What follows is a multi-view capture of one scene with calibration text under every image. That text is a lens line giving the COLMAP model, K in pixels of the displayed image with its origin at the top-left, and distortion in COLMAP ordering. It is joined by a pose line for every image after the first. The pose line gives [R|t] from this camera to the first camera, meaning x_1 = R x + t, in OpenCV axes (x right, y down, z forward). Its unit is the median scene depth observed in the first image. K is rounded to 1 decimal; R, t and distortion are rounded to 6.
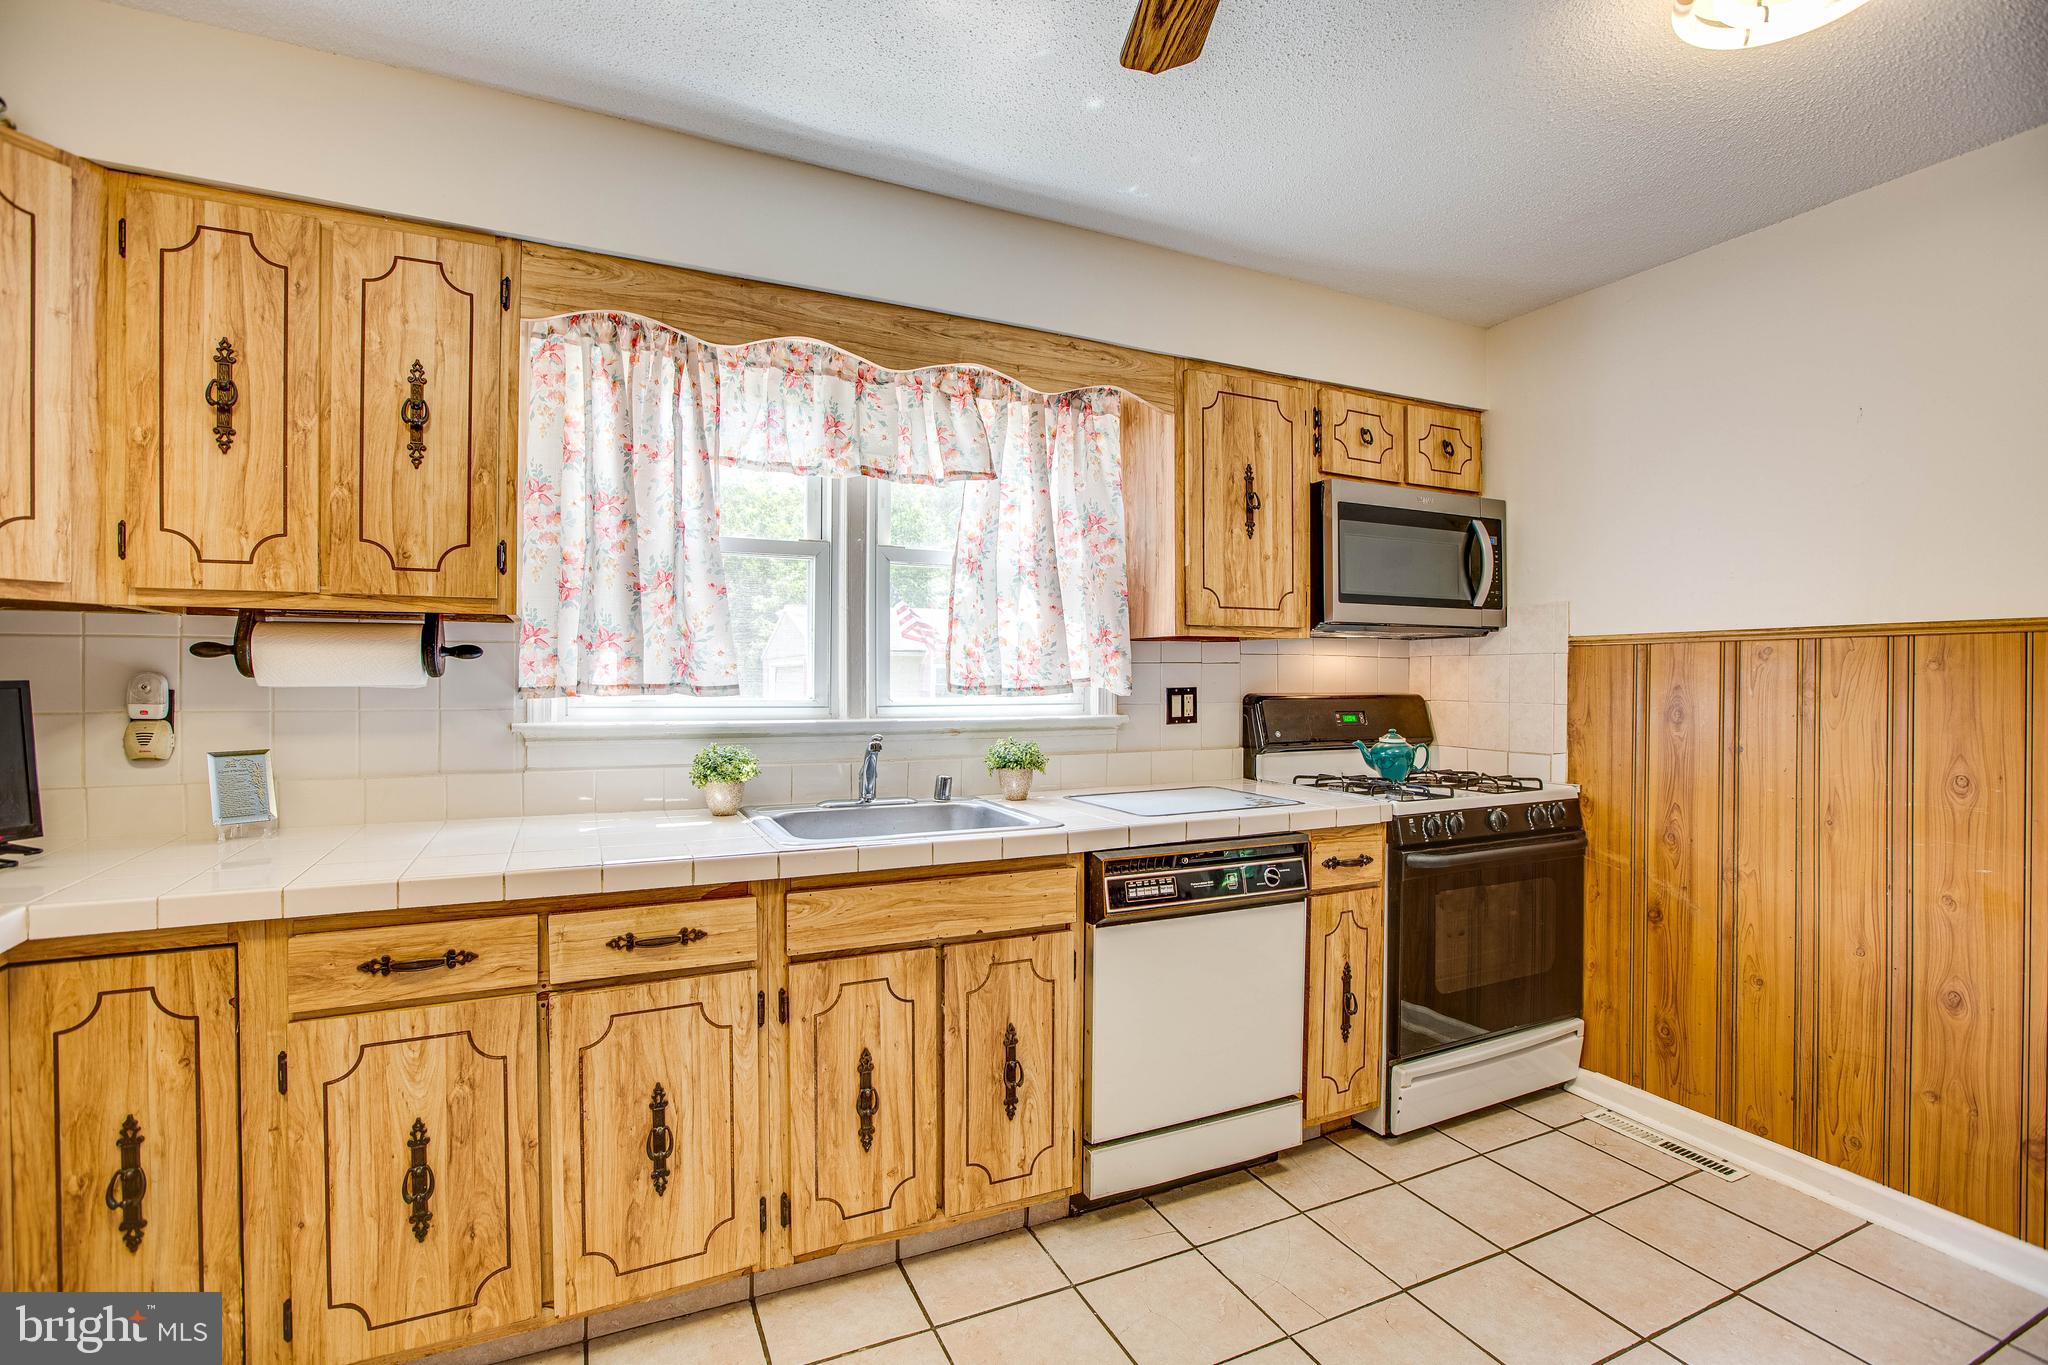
lens RADIAL K [[931.9, 0, 1022.8], [0, 931.9, 680.7], [0, 0, 1]] dist [-0.047530, 0.014536]
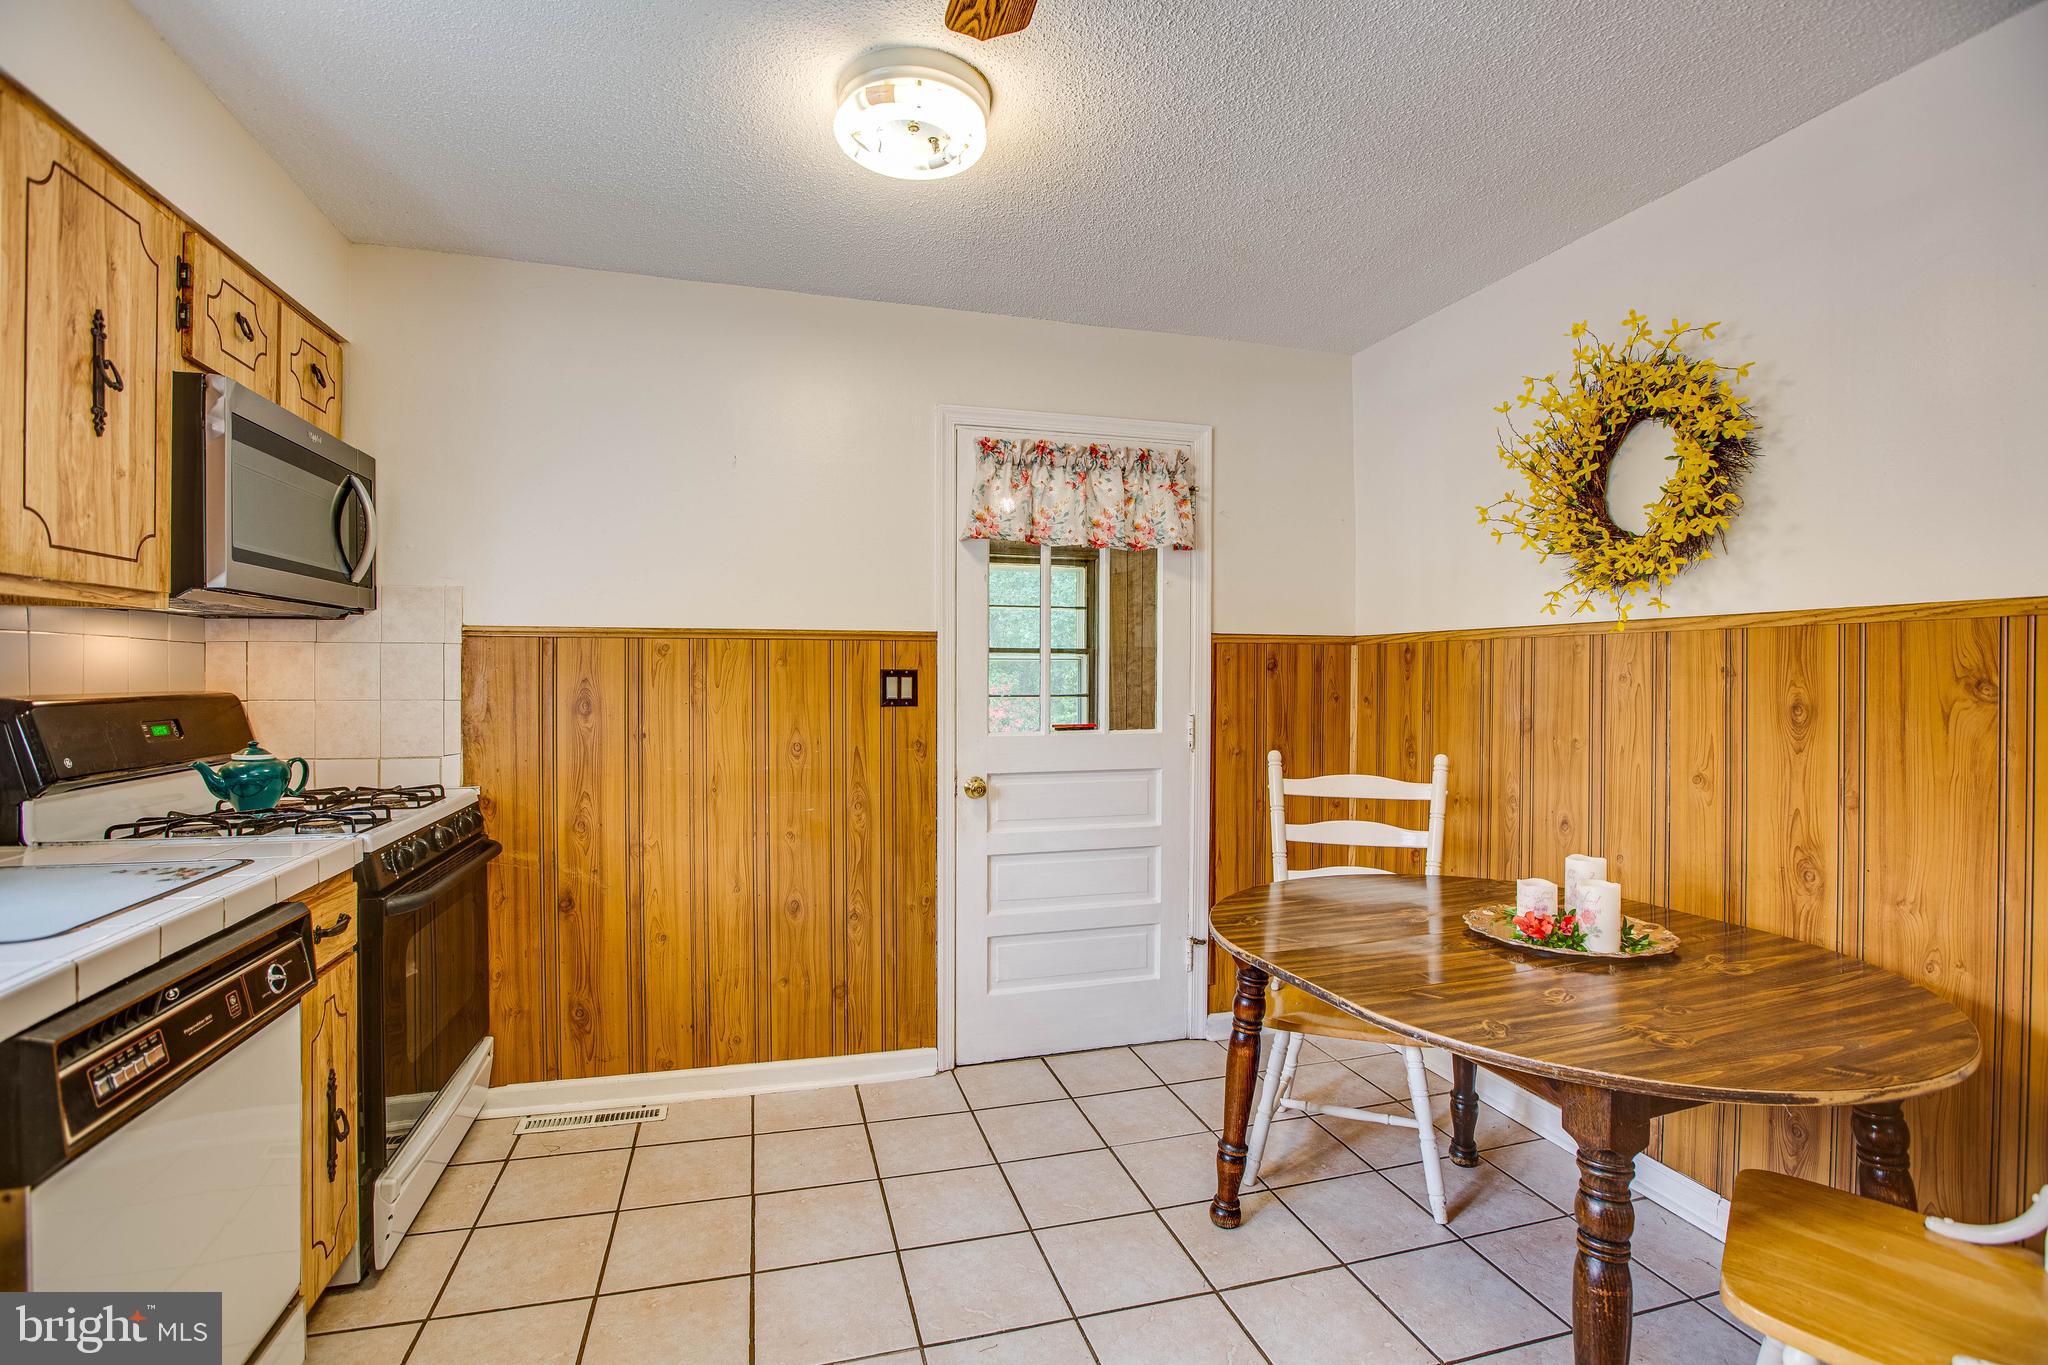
lens RADIAL K [[931.9, 0, 1020.0], [0, 931.9, 681.4], [0, 0, 1]] dist [-0.047530, 0.014536]
pose [[0.162395, -0.010038, 0.986675, -0.247683], [-0.000074, 0.999948, 0.010185, -0.002384], [-0.986726, -0.001727, 0.162386, 0.354236]]
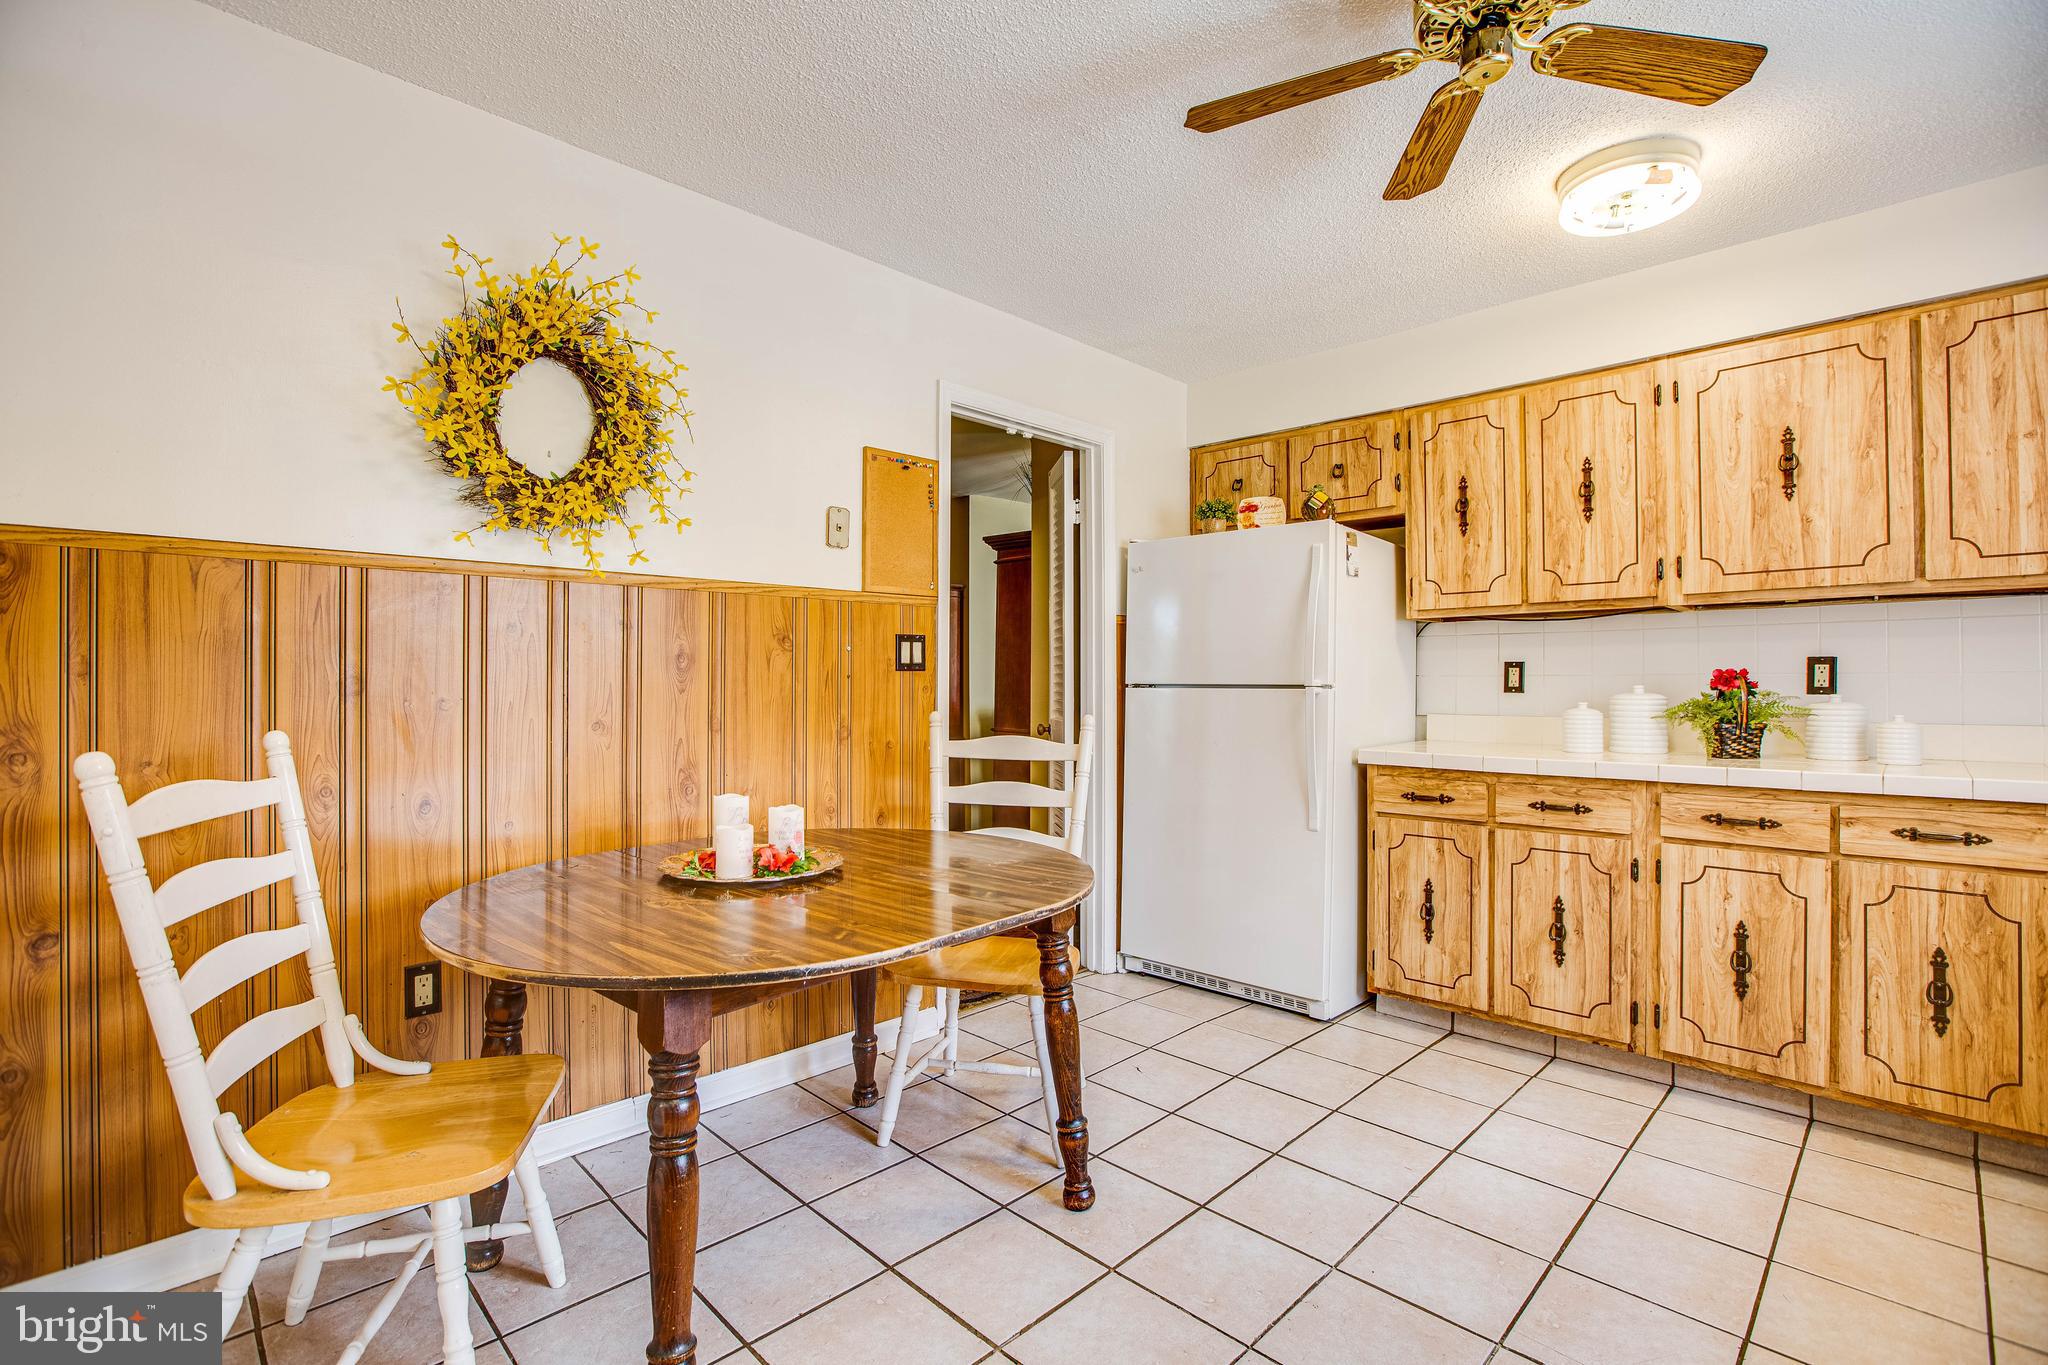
lens RADIAL K [[931.9, 0, 1015.4], [0, 931.9, 678.1], [0, 0, 1]] dist [-0.047530, 0.014536]
pose [[-0.941120, -0.005606, -0.338025, 0.630653], [-0.007198, 0.999968, 0.003457, 0.045672], [0.337995, 0.005686, -0.941131, 0.868241]]
